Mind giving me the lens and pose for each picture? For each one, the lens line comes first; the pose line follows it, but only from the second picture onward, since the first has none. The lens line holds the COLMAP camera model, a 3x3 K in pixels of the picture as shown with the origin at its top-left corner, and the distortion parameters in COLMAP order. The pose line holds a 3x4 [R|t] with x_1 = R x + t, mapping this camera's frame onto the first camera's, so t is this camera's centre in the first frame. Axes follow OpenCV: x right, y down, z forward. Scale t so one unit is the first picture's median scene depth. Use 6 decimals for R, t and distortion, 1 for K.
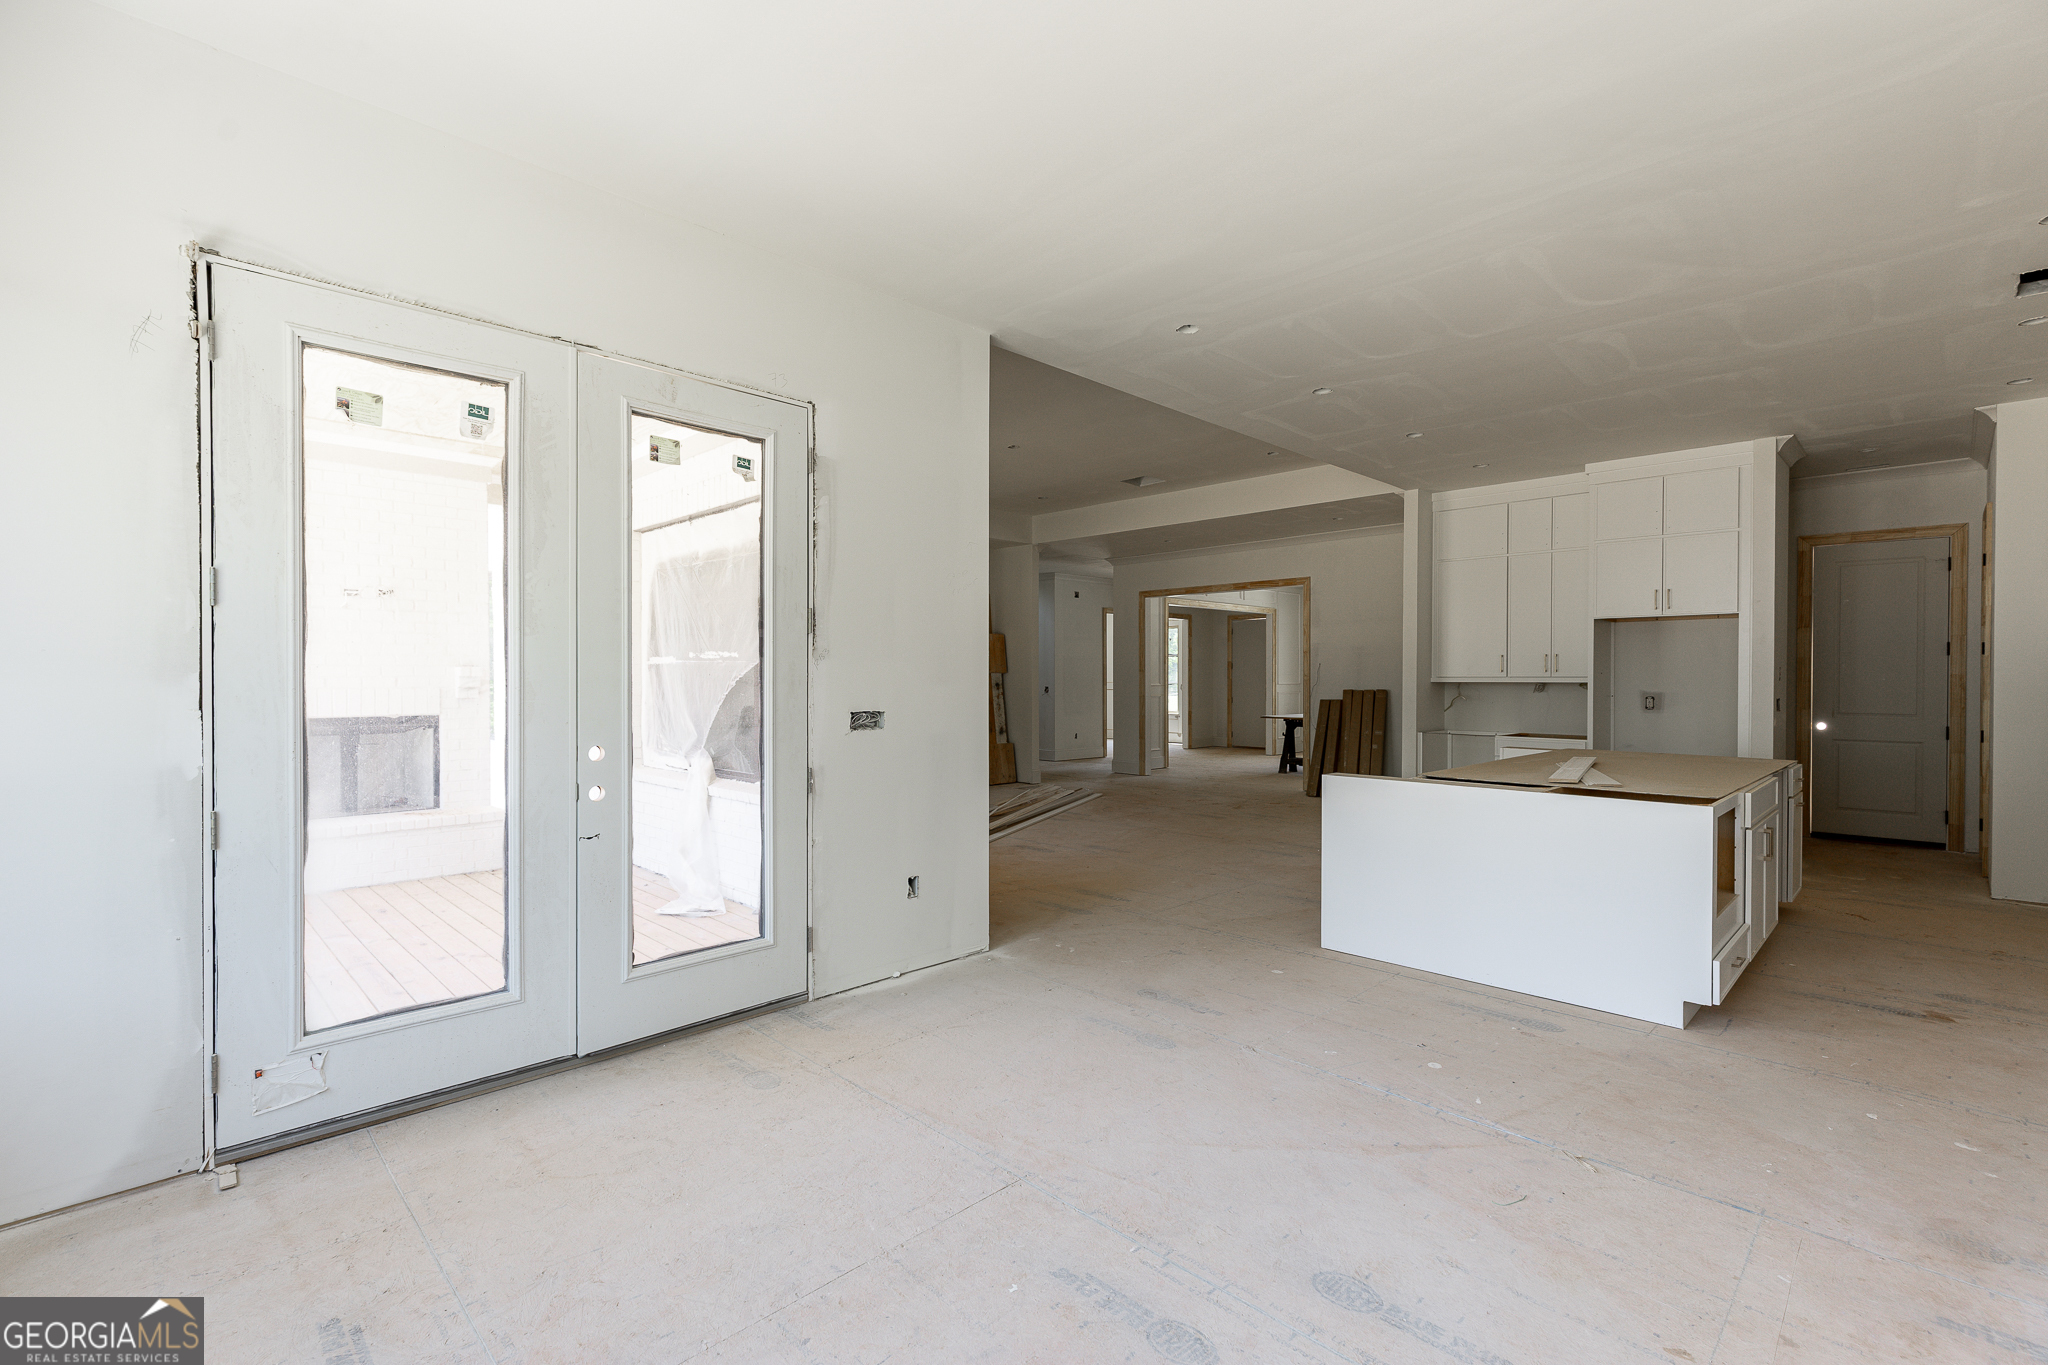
lens RADIAL K [[914.4, 0, 1039.2], [0, 914.4, 689.4], [0, 0, 1]] dist [0.009316, -0.002806]
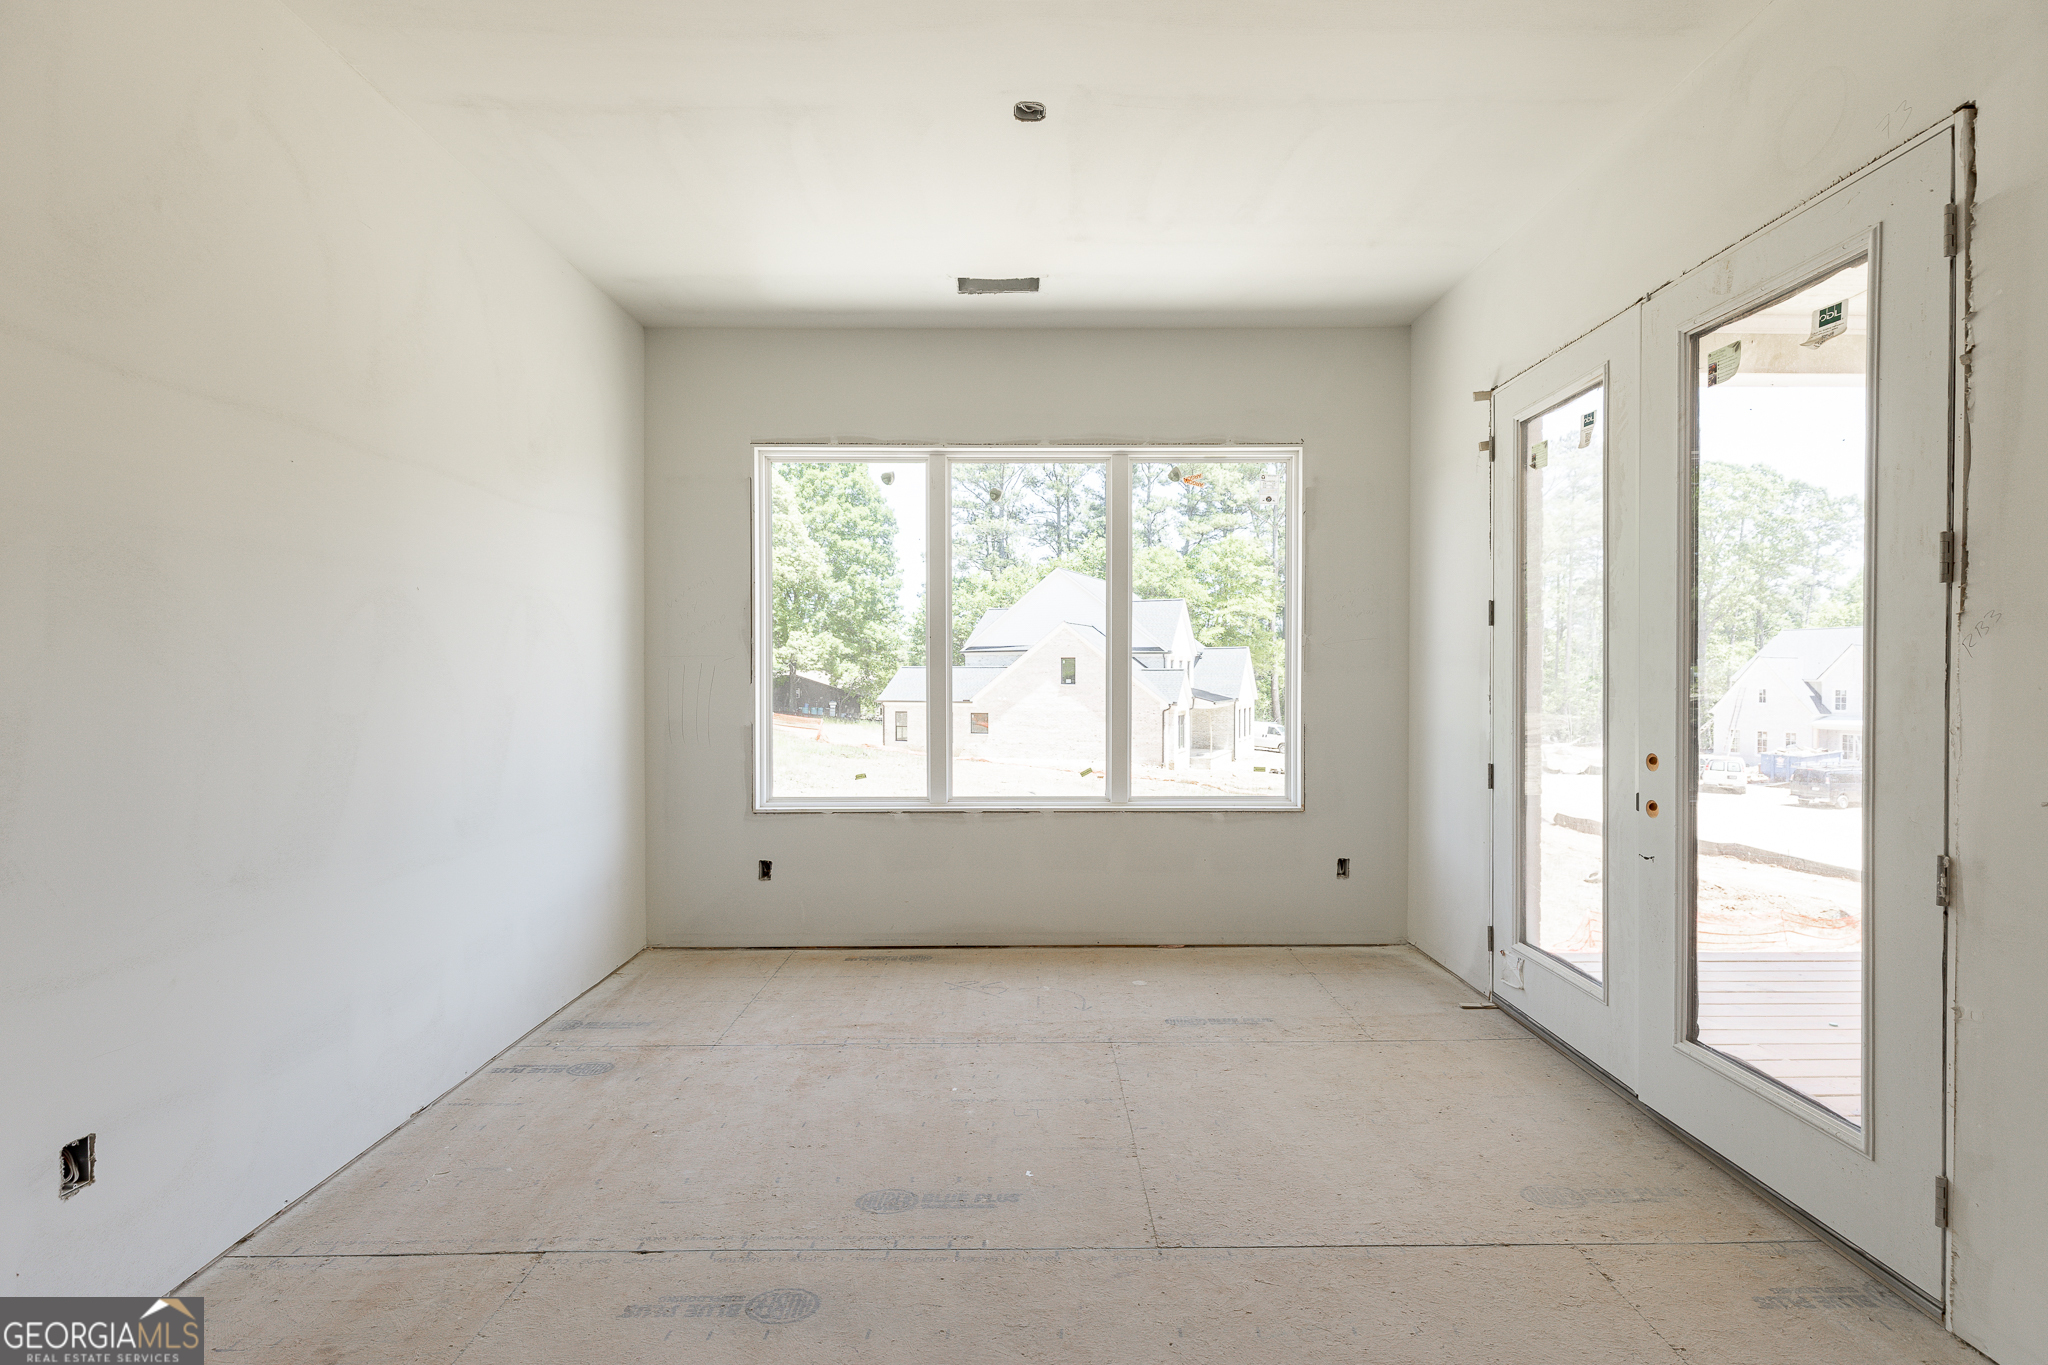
lens RADIAL K [[914.4, 0, 1036.0], [0, 914.4, 689.1], [0, 0, 1]] dist [0.009316, -0.002806]
pose [[-0.702145, 0.009810, -0.711967, 0.156061], [-0.011162, 0.999631, 0.024782, -0.003722], [0.711947, 0.025348, -0.701776, 0.348488]]
